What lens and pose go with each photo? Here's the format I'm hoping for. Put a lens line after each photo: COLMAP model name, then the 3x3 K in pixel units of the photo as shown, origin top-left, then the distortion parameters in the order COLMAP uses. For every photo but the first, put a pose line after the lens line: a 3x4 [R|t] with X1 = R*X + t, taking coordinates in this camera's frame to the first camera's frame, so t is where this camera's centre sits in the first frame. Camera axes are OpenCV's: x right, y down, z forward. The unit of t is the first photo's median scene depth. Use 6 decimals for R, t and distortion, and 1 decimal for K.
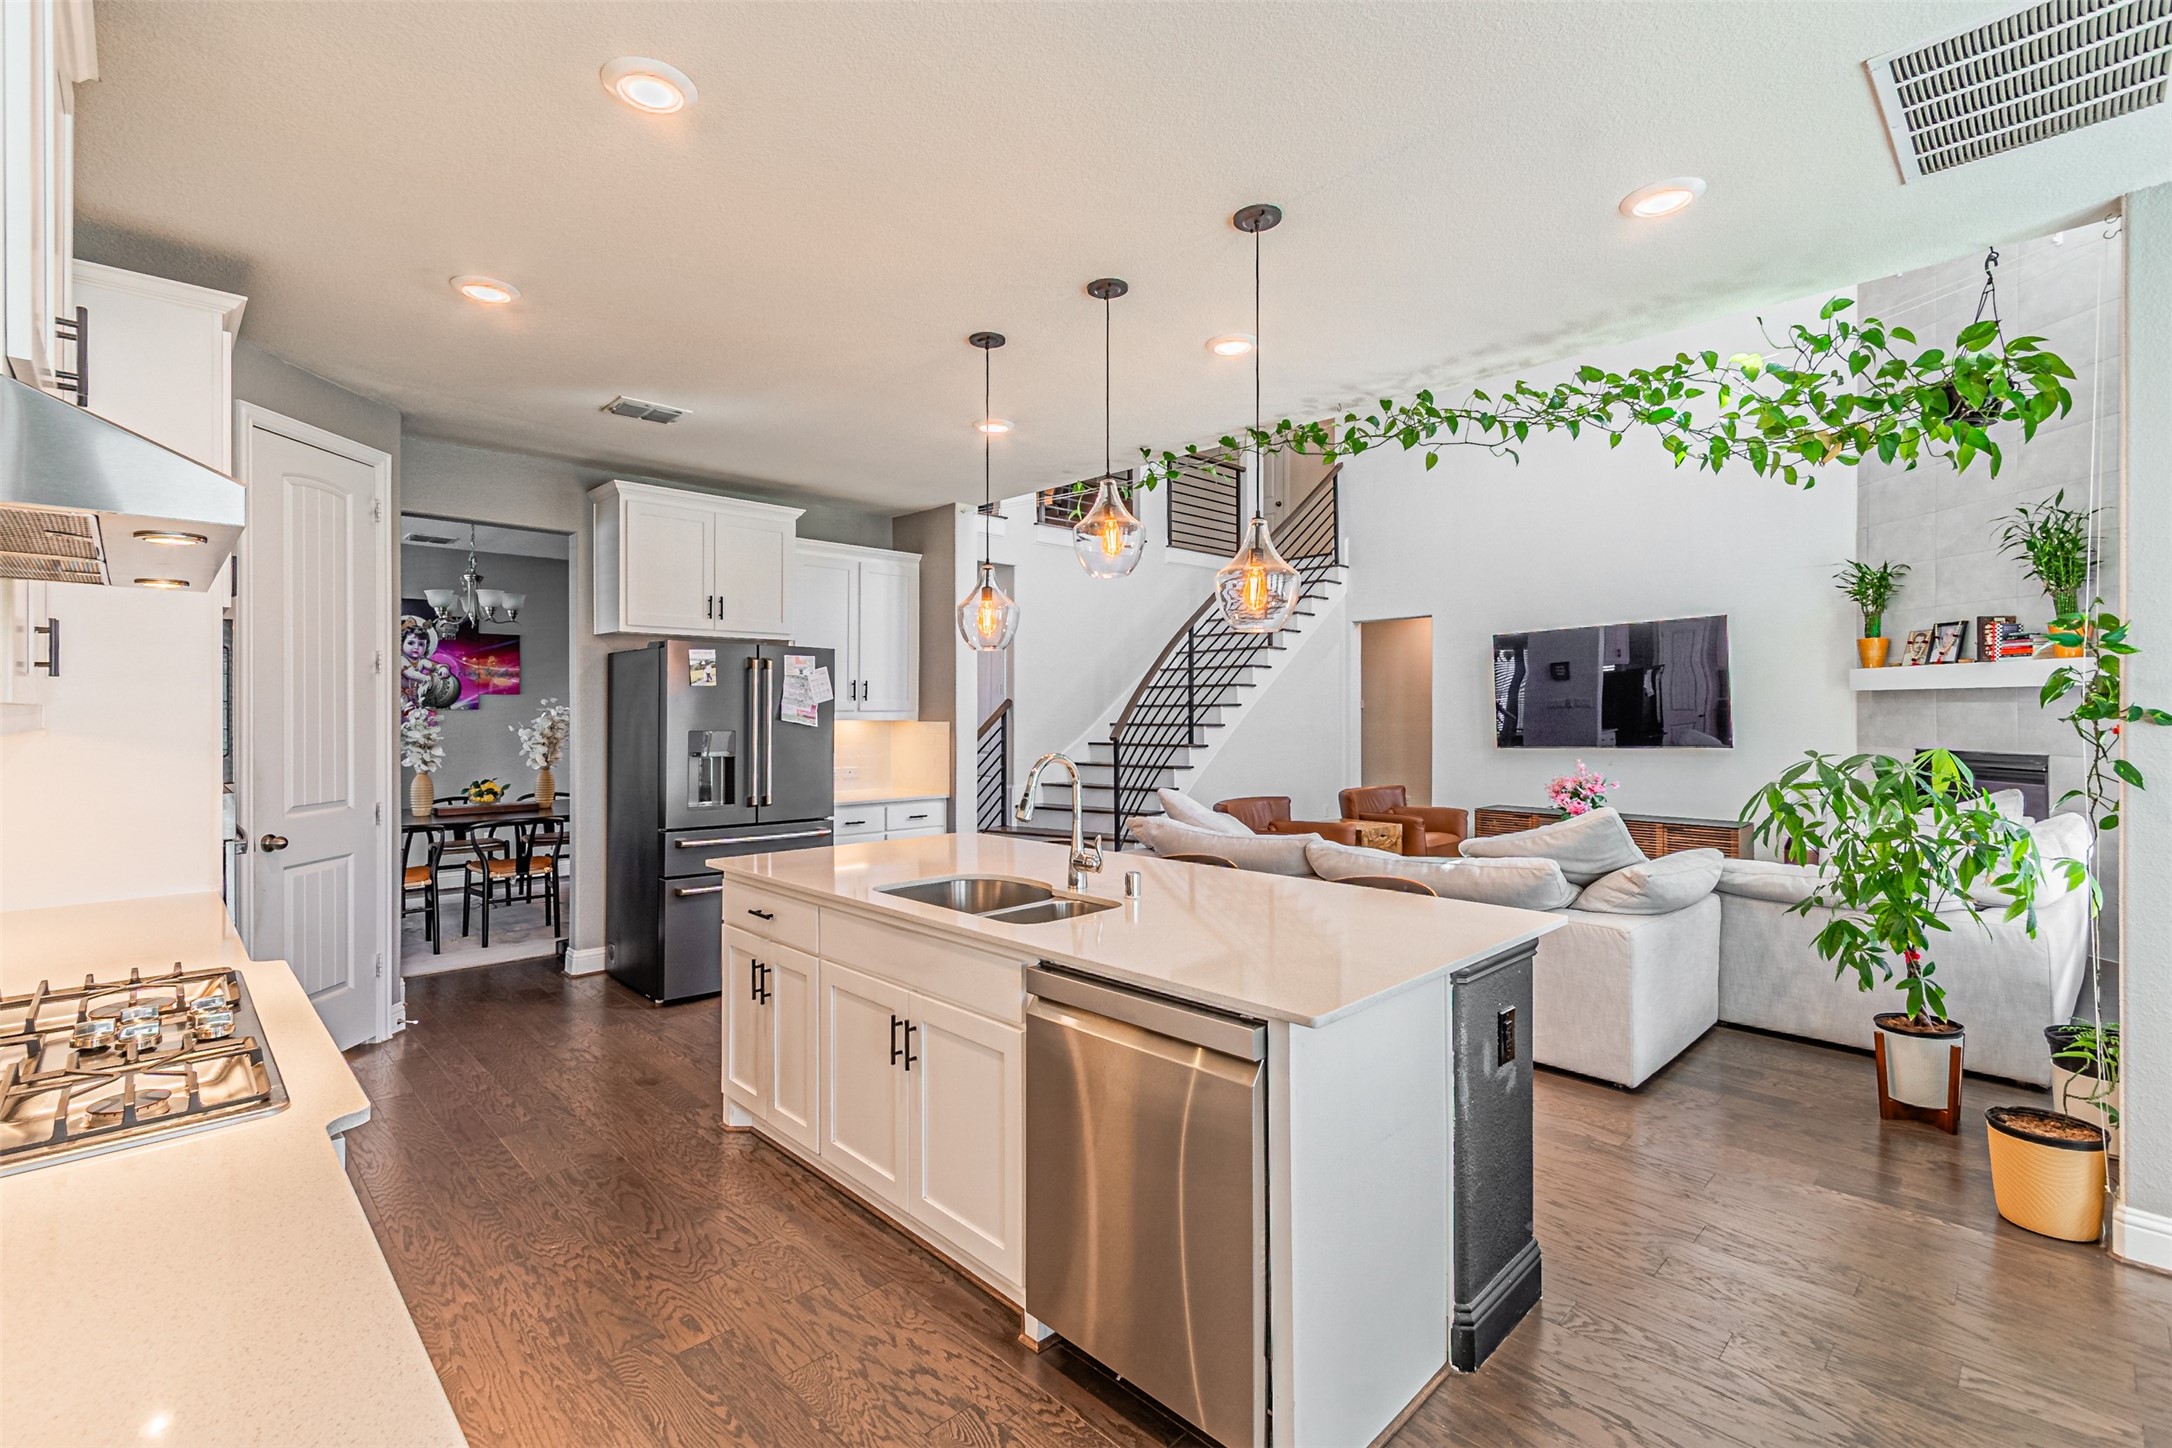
lens RADIAL K [[970.7, 0, 1067.0], [0, 970.7, 703.7], [0, 0, 1]] dist [-0.000406, -0.000253]
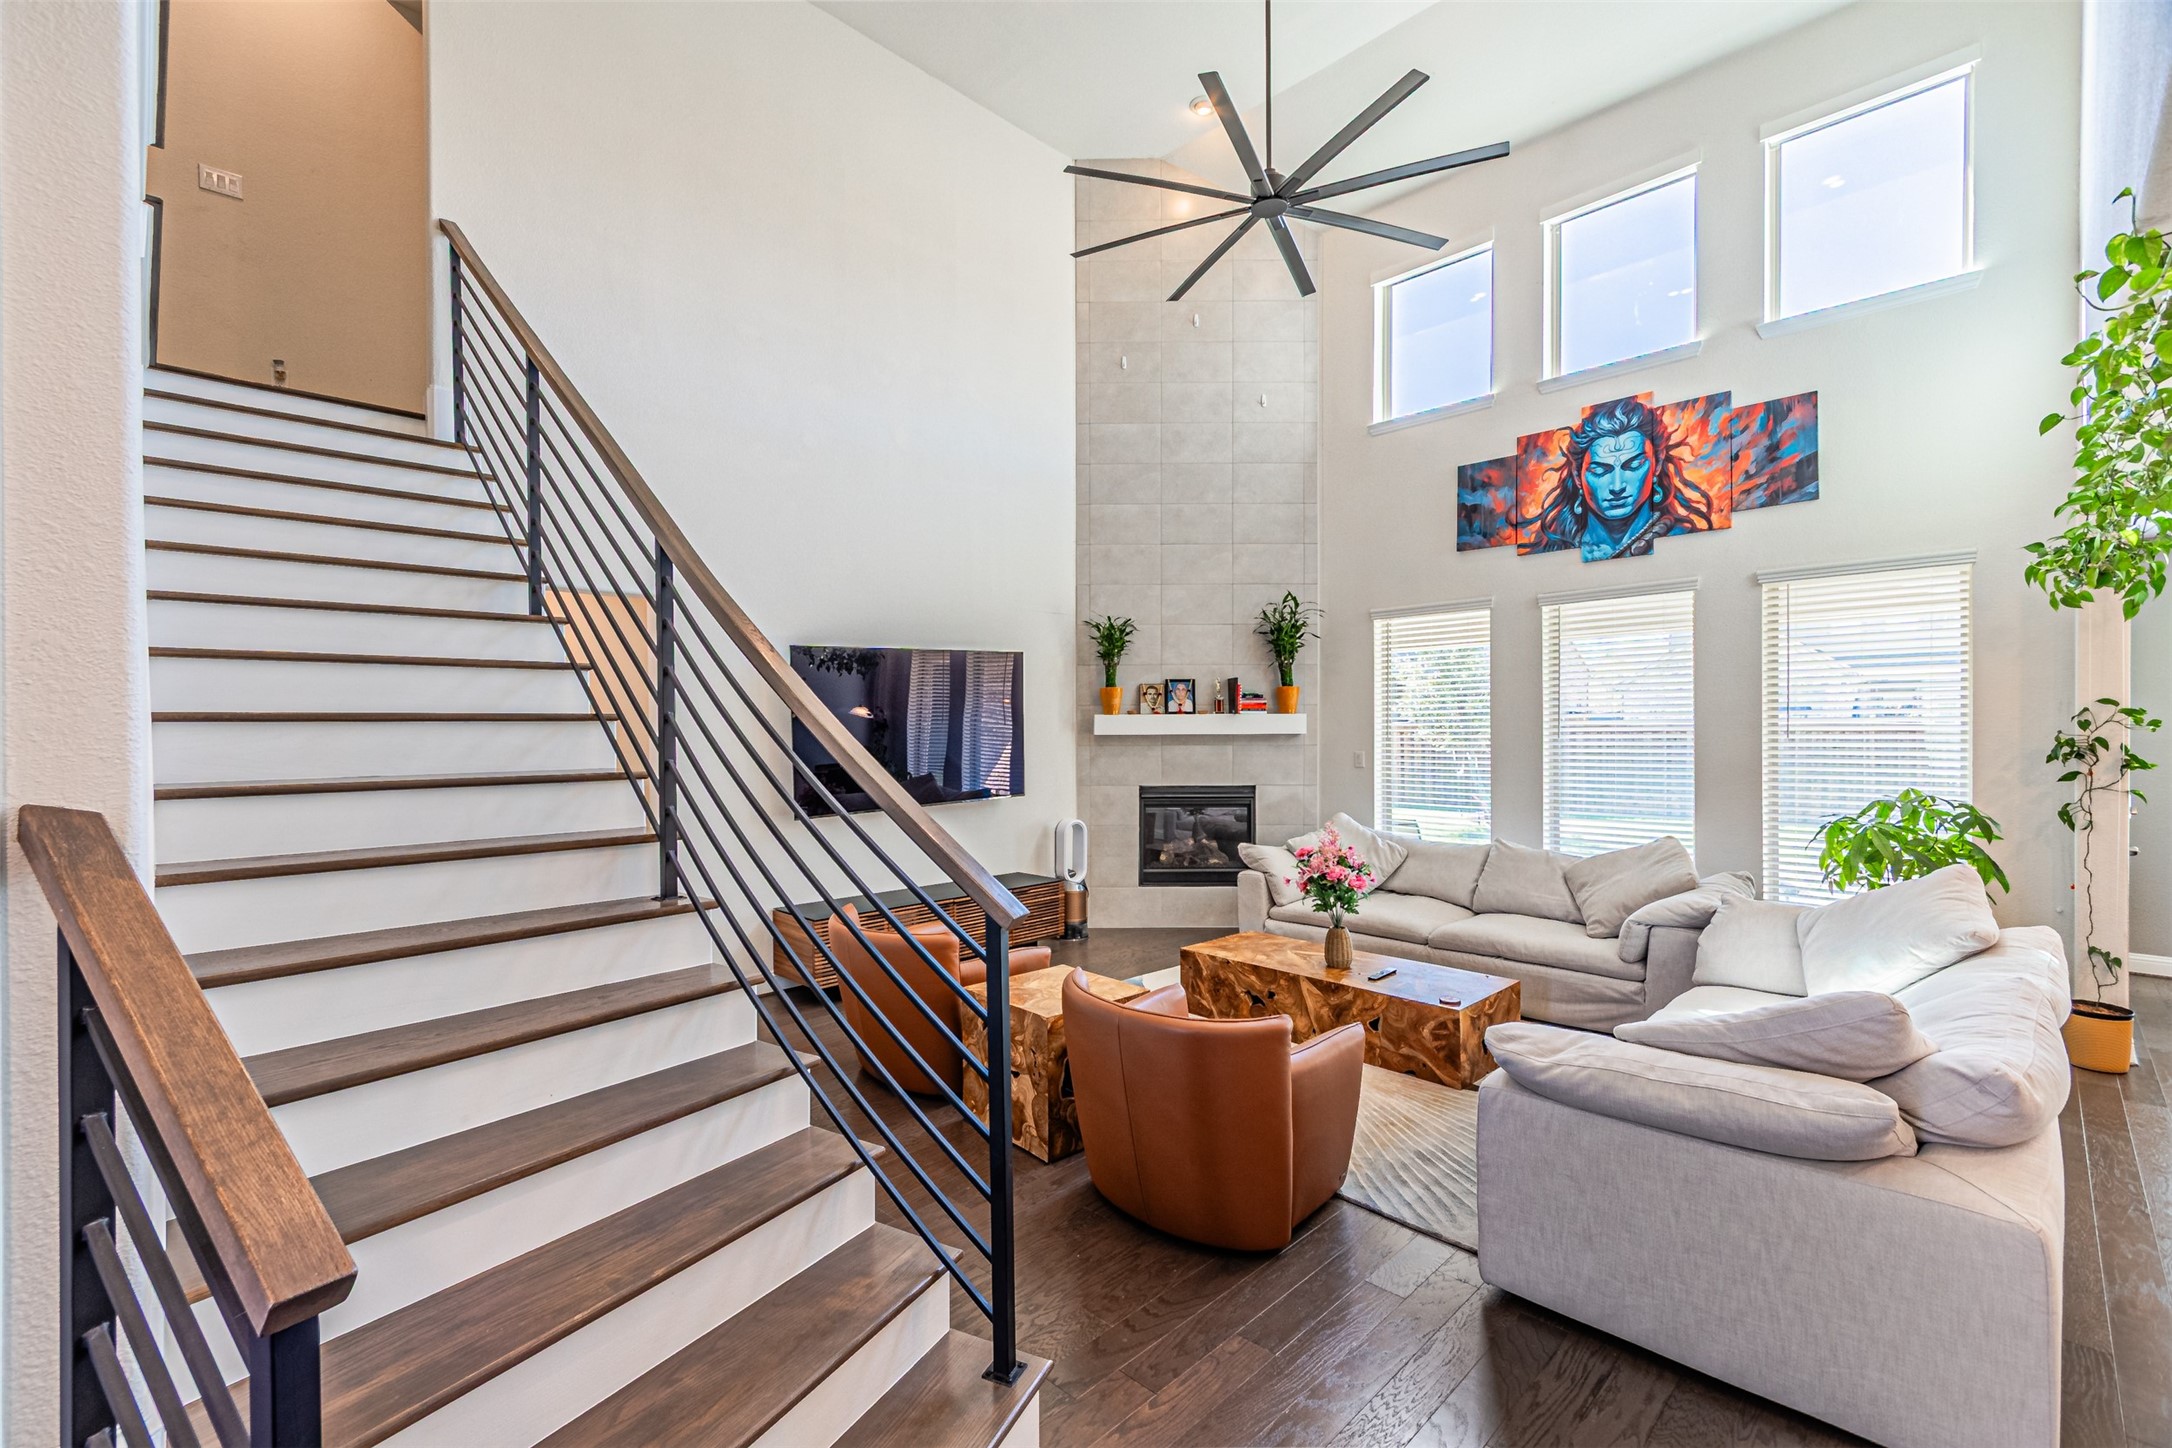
lens RADIAL K [[934.0, 0, 1064.7], [0, 934.0, 744.2], [0, 0, 1]] dist [0.001363, 0.000192]
pose [[-0.010506, -0.010093, 0.999894, -0.221463], [0.001201, 0.999948, 0.010107, -0.013536], [-0.999944, 0.001307, -0.010494, 1.030554]]
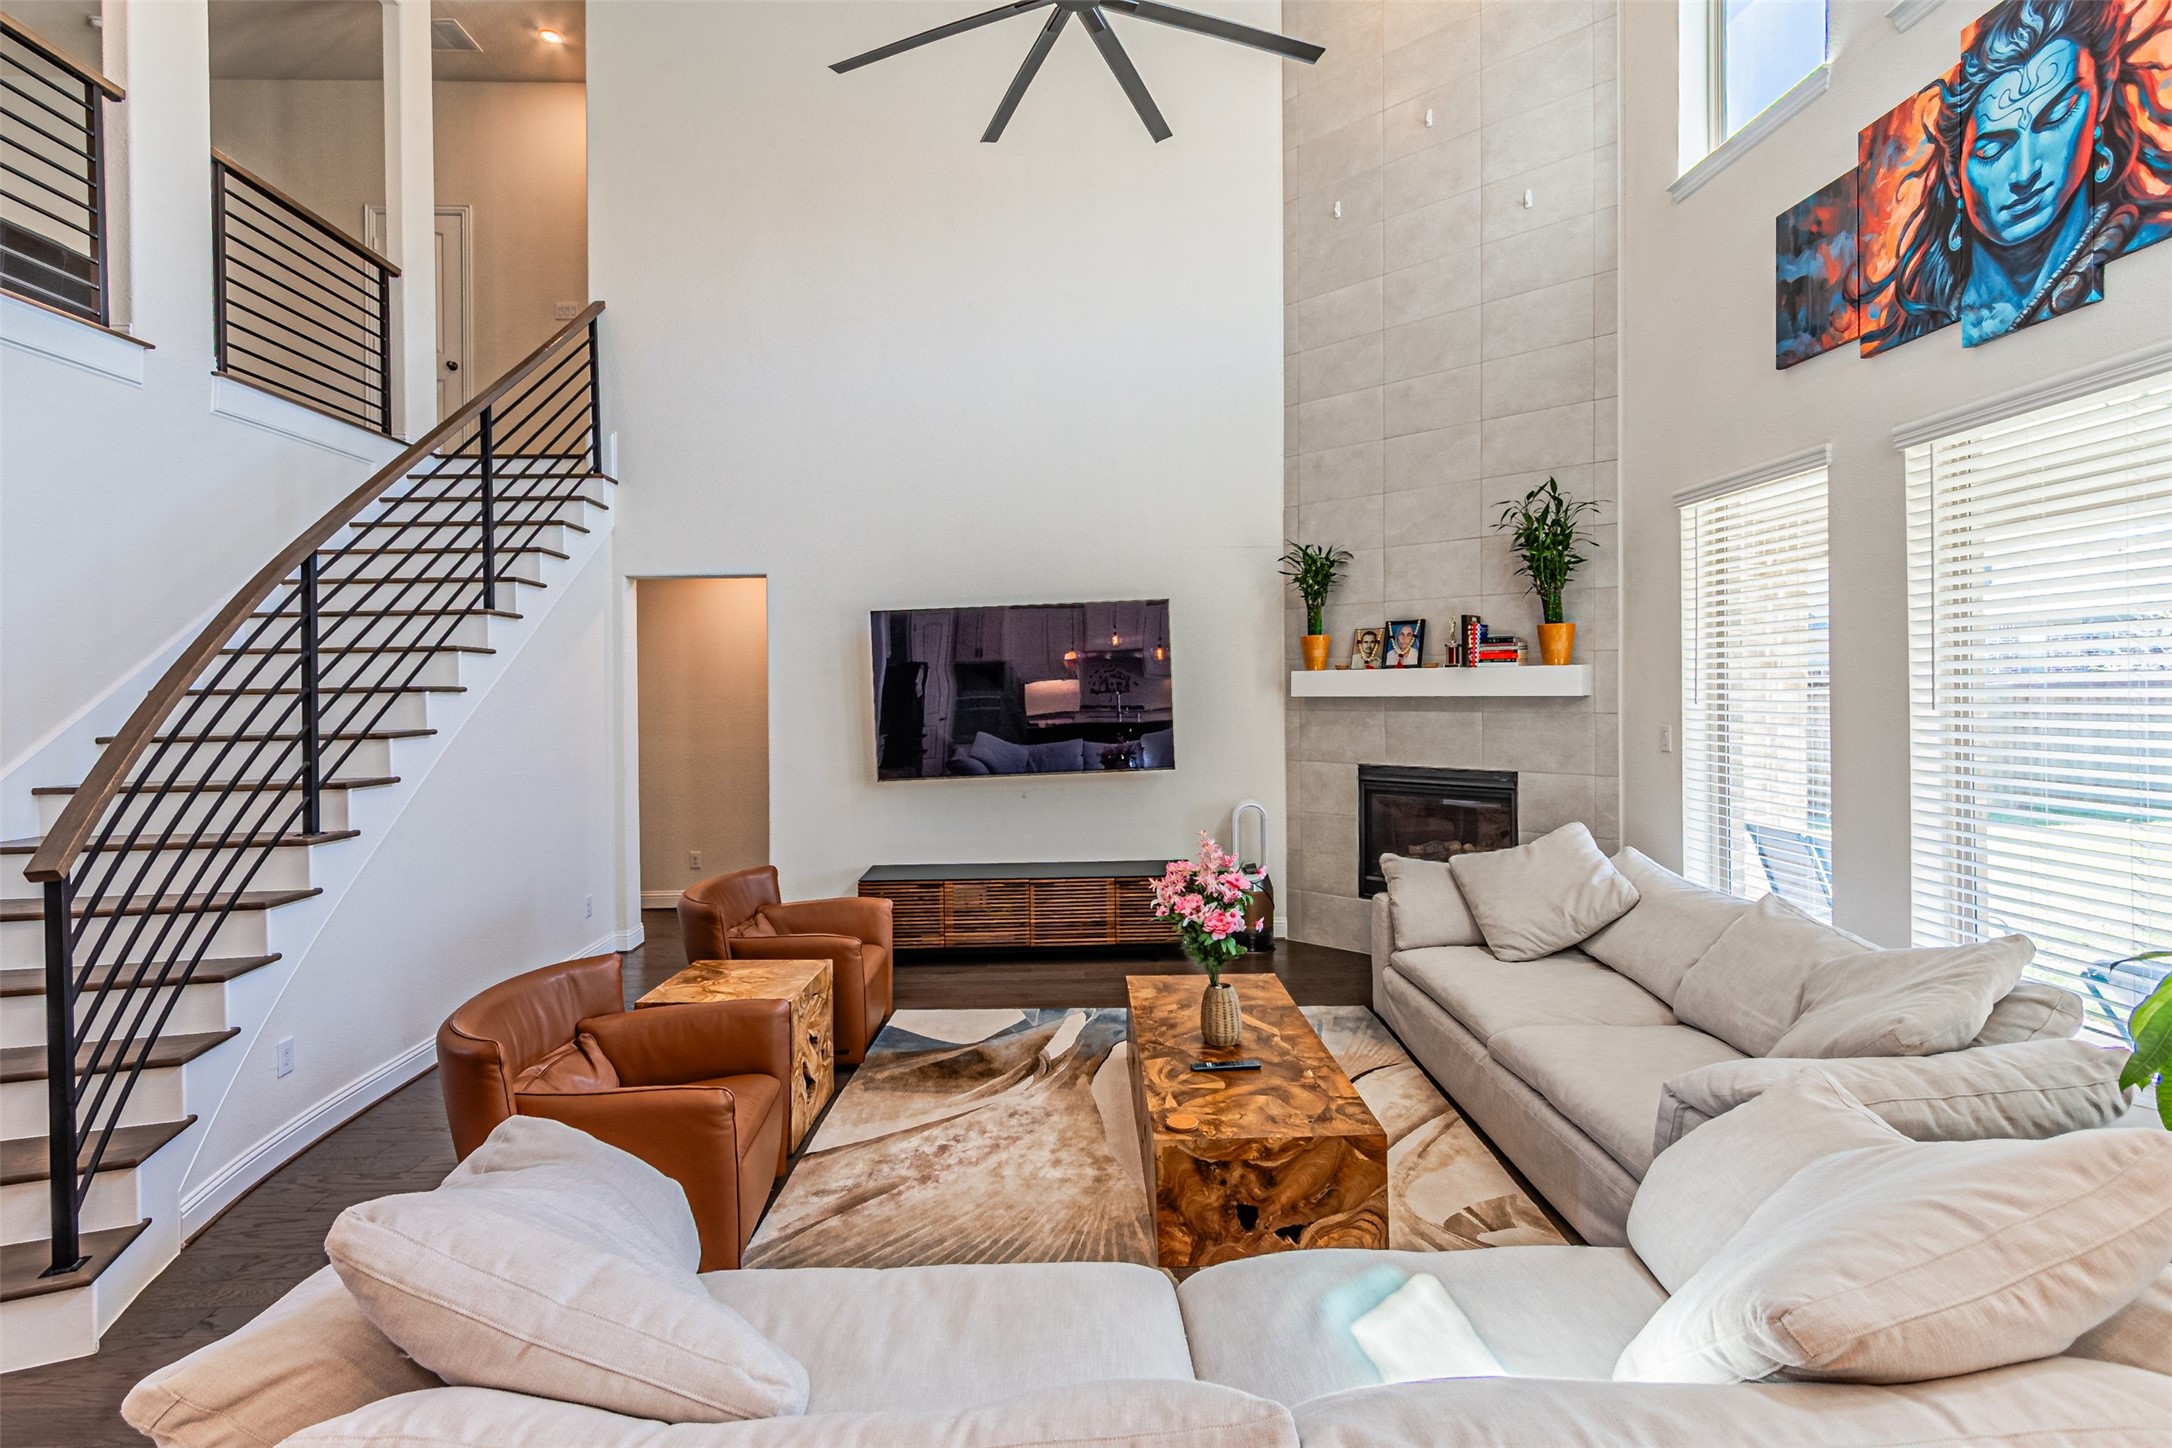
lens RADIAL K [[1008.4, 0, 1073.9], [0, 1008.4, 695.6], [0, 0, 1]] dist [-0.001852, 0.000056]
pose [[0.667692, -0.010037, 0.744370, 0.029152], [0.005889, 0.999949, 0.008200, -0.022524], [-0.744414, -0.001091, 0.667718, 0.548947]]
